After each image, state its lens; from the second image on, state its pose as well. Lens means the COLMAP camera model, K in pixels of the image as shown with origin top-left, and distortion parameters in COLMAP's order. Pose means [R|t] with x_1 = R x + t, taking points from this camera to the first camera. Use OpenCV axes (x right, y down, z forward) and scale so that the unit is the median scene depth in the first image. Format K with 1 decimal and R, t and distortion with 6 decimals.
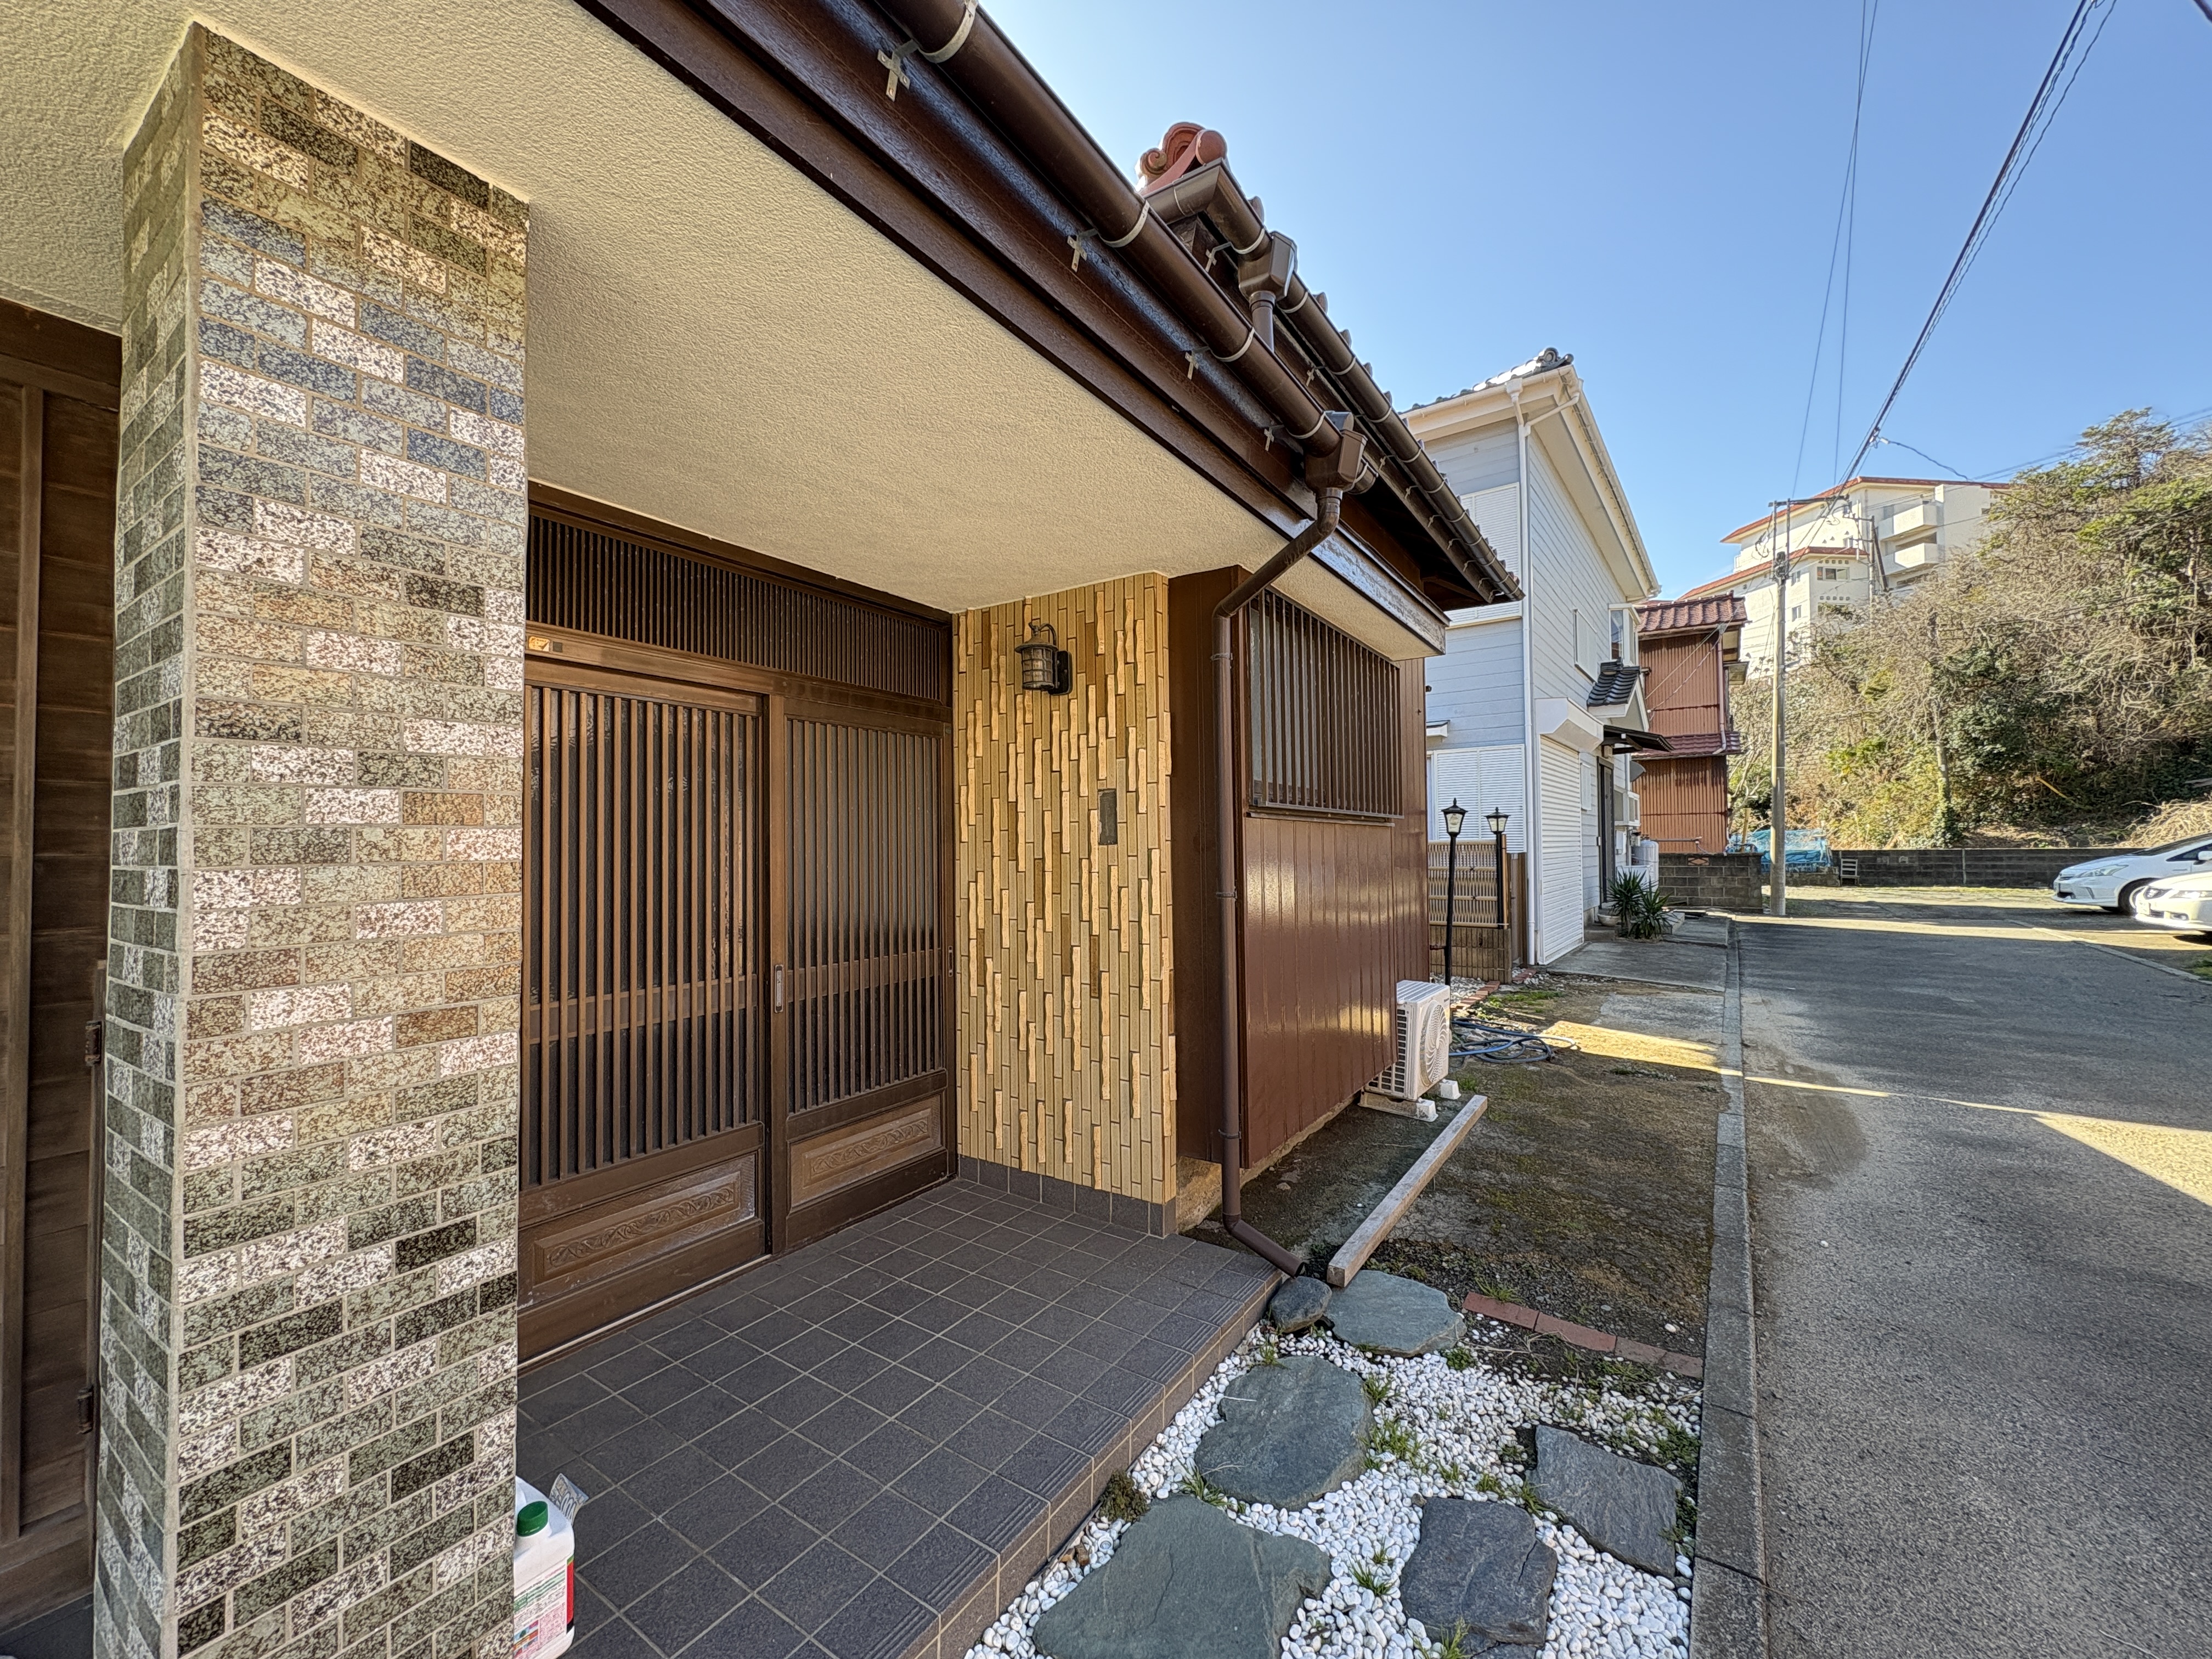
lens RADIAL K [[886.5, 0, 1105.2], [0, 886.5, 832.5], [0, 0, 1]] dist [0.000627, -0.000208]
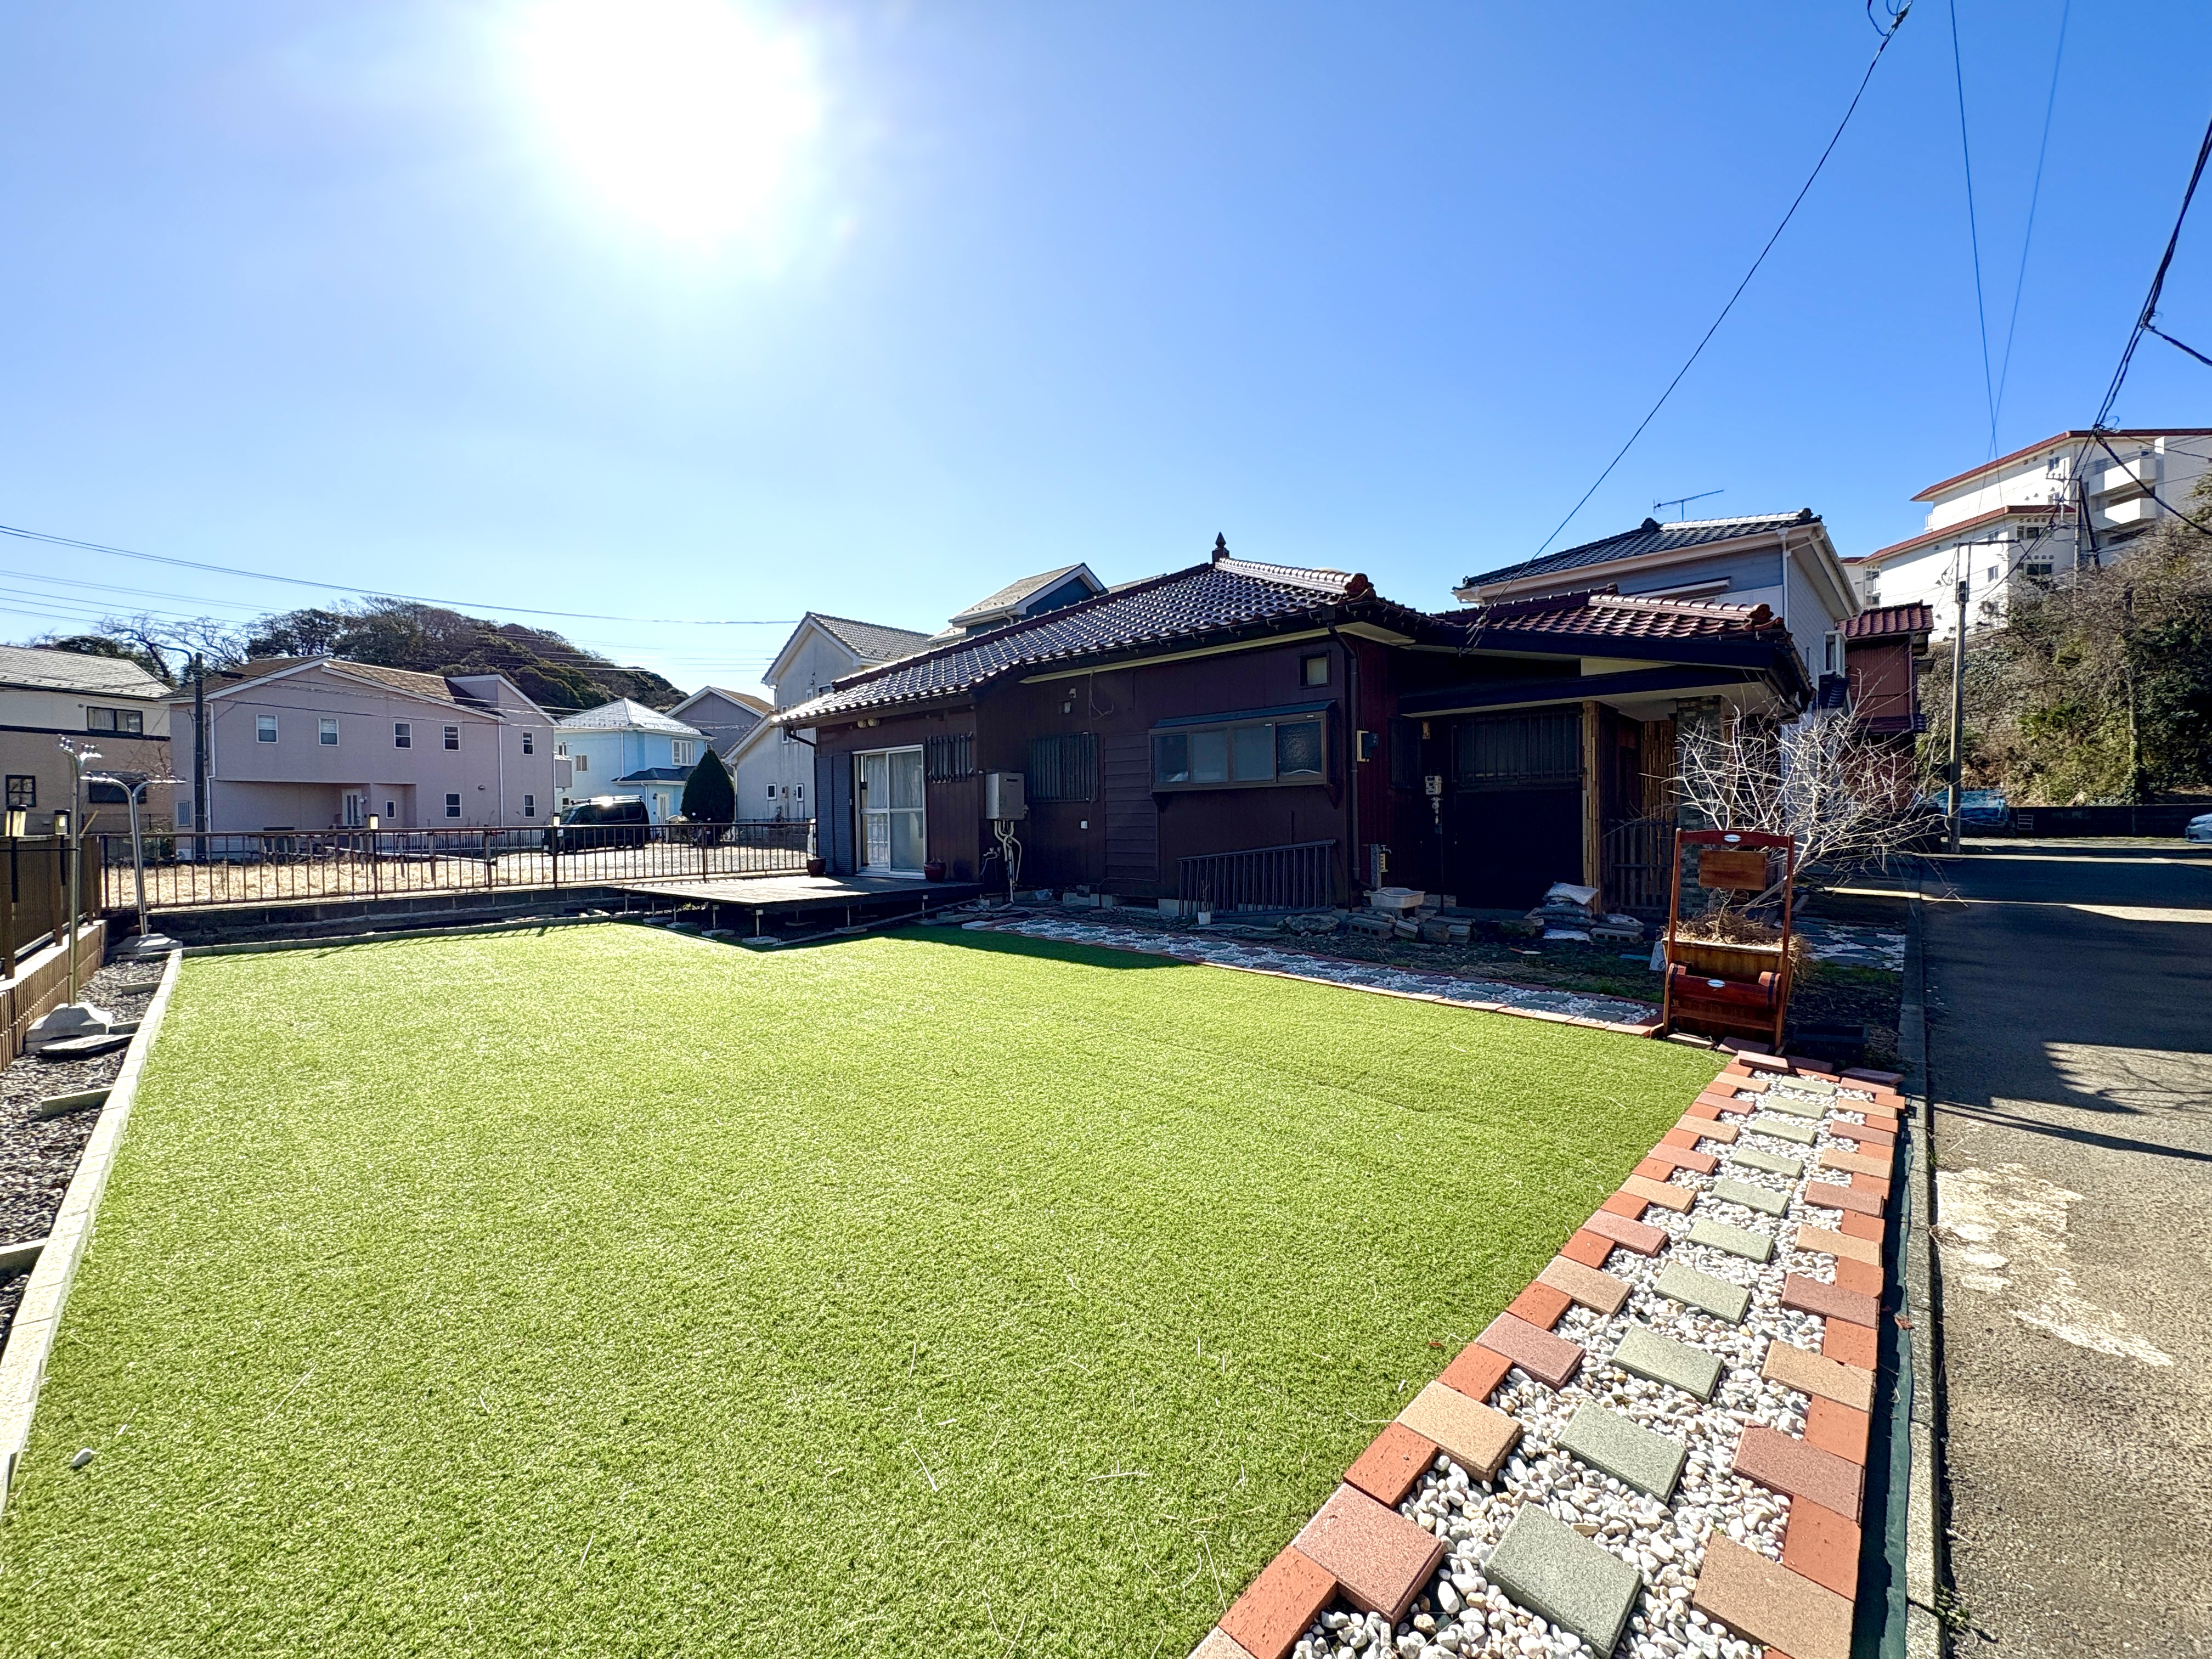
lens RADIAL K [[888.0, 0, 1093.5], [0, 888.0, 829.7], [0, 0, 1]] dist [-0.002625, -0.000061]
pose [[0.991180, -0.002318, -0.132503, -0.168677], [0.006854, 0.999405, 0.033790, 0.000984], [0.132346, -0.034401, 0.990606, -0.237487]]
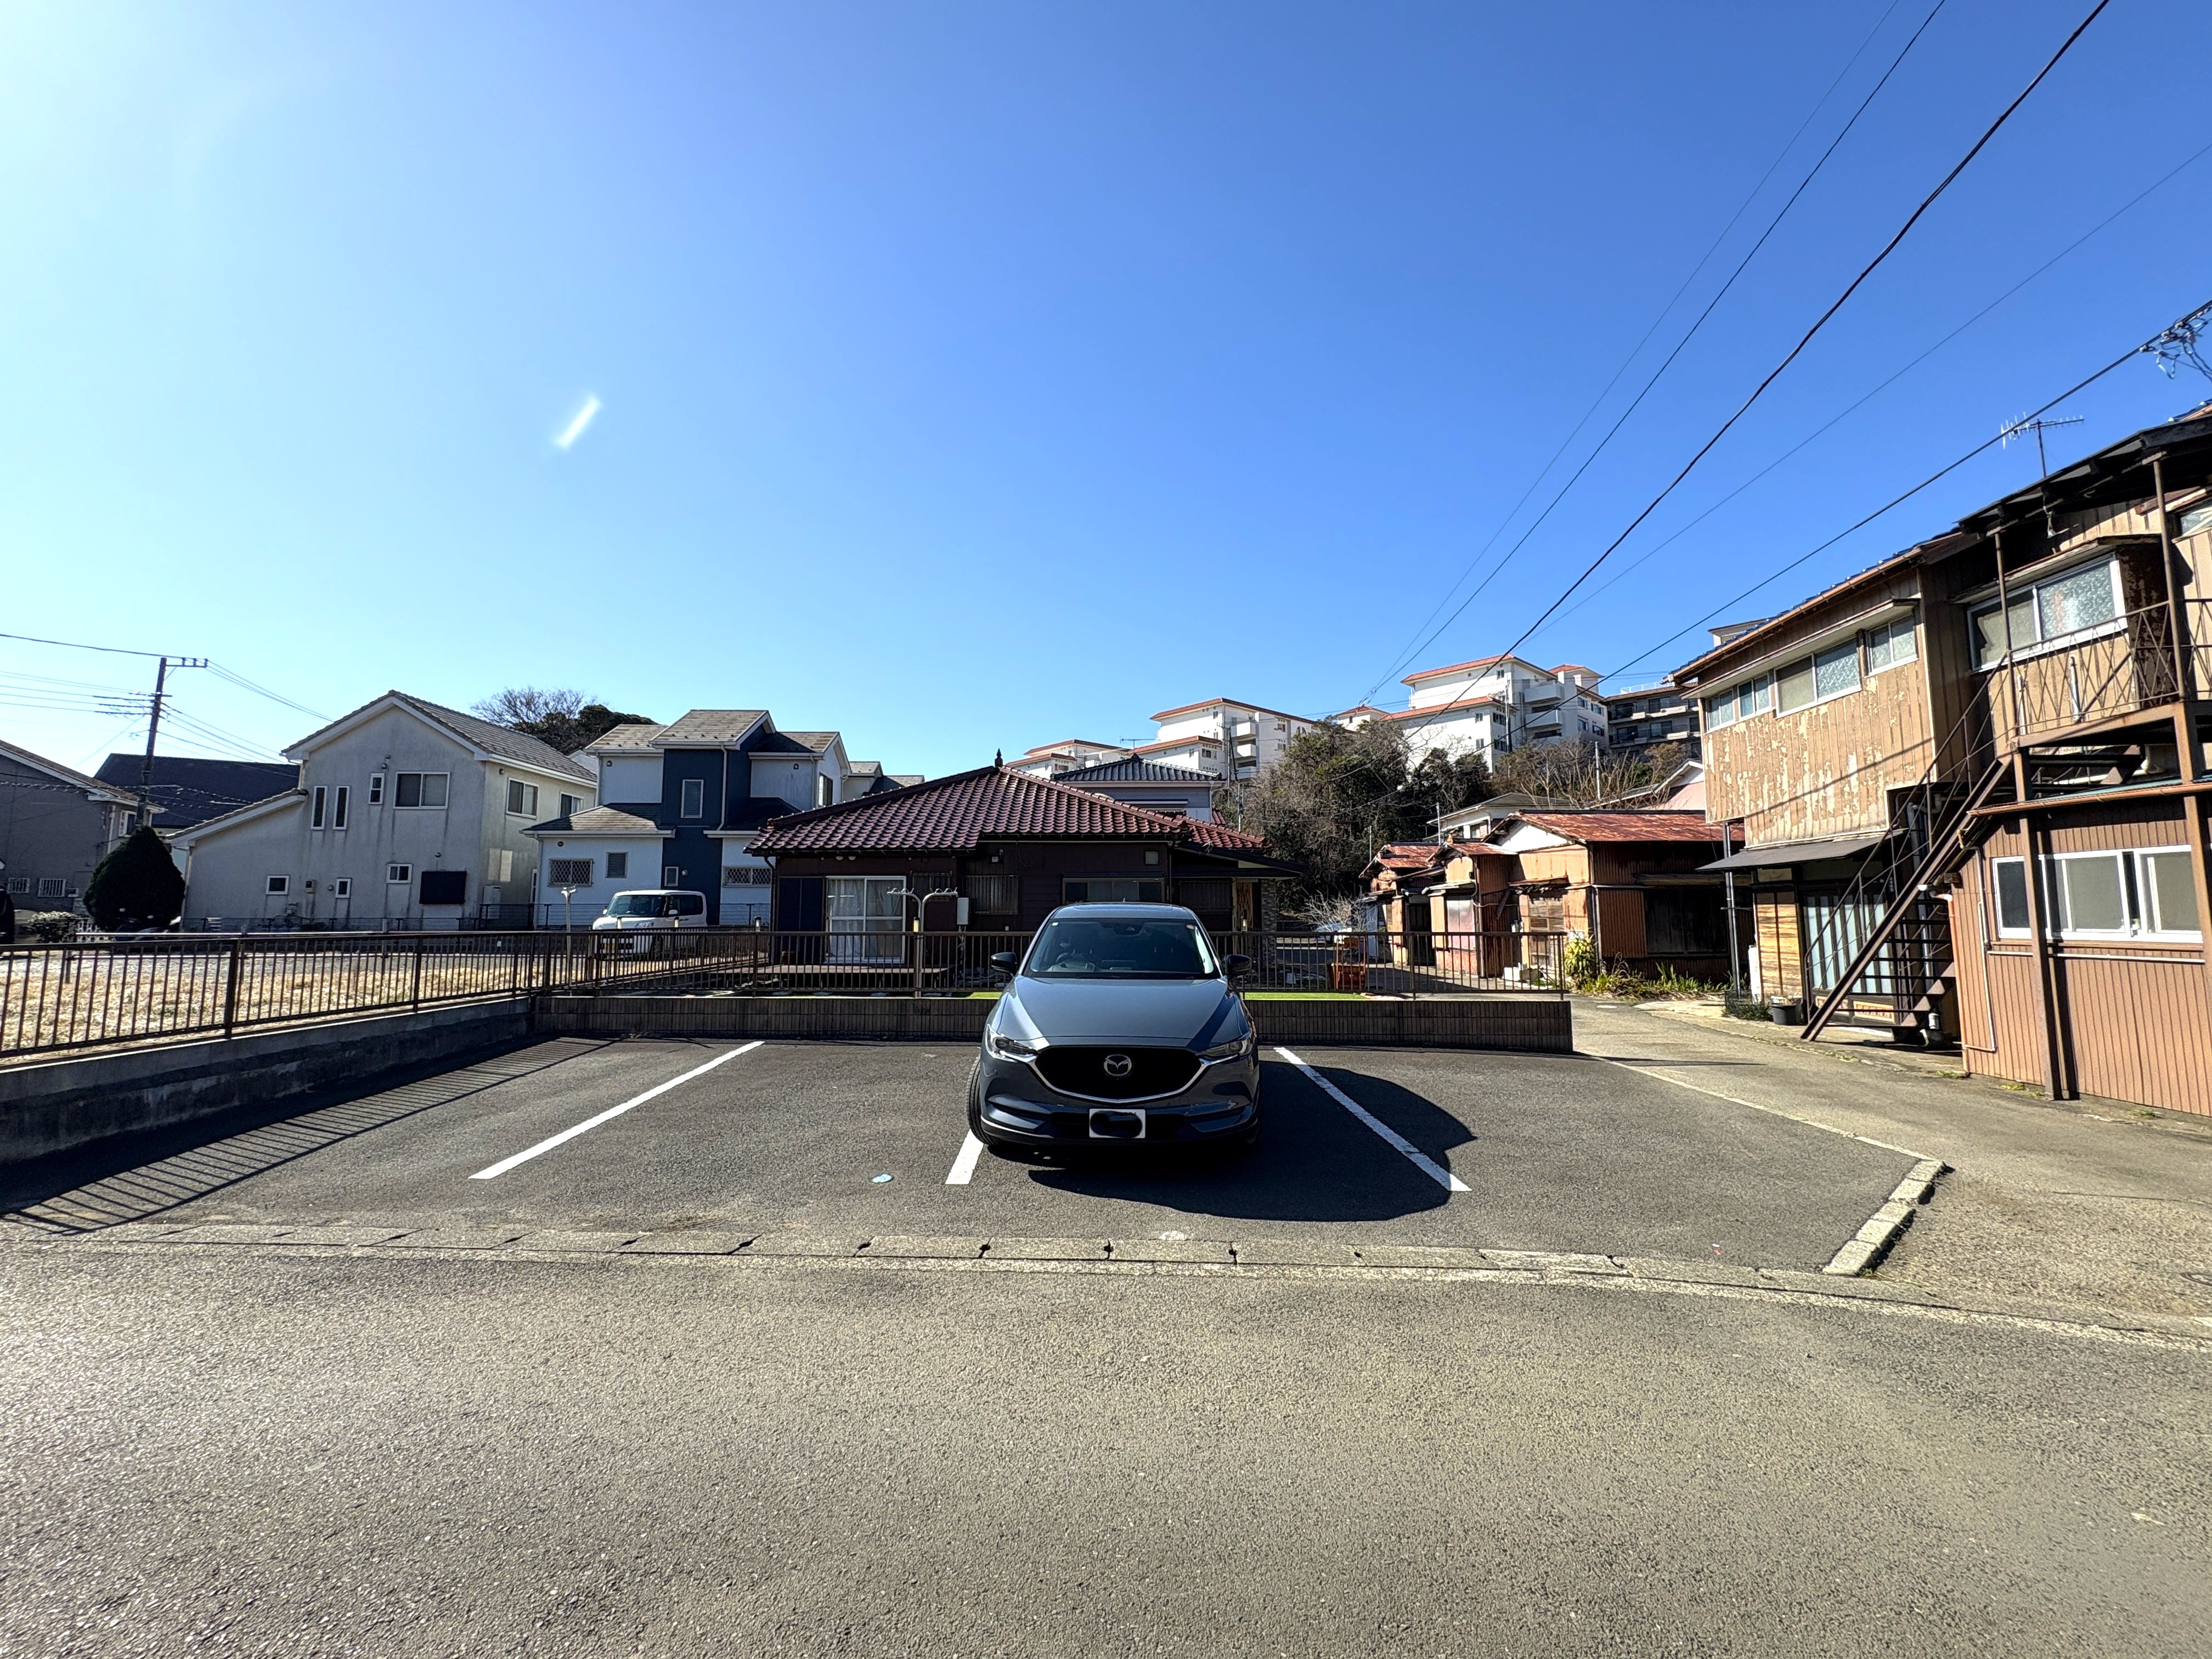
lens RADIAL K [[890.0, 0, 1108.3], [0, 890.0, 833.1], [0, 0, 1]] dist [-0.000559, -0.000726]
pose [[0.816537, 0.064508, 0.573678, -0.489739], [-0.019727, 0.996275, -0.083949, -0.004036], [-0.576956, 0.057230, 0.814768, -0.415778]]
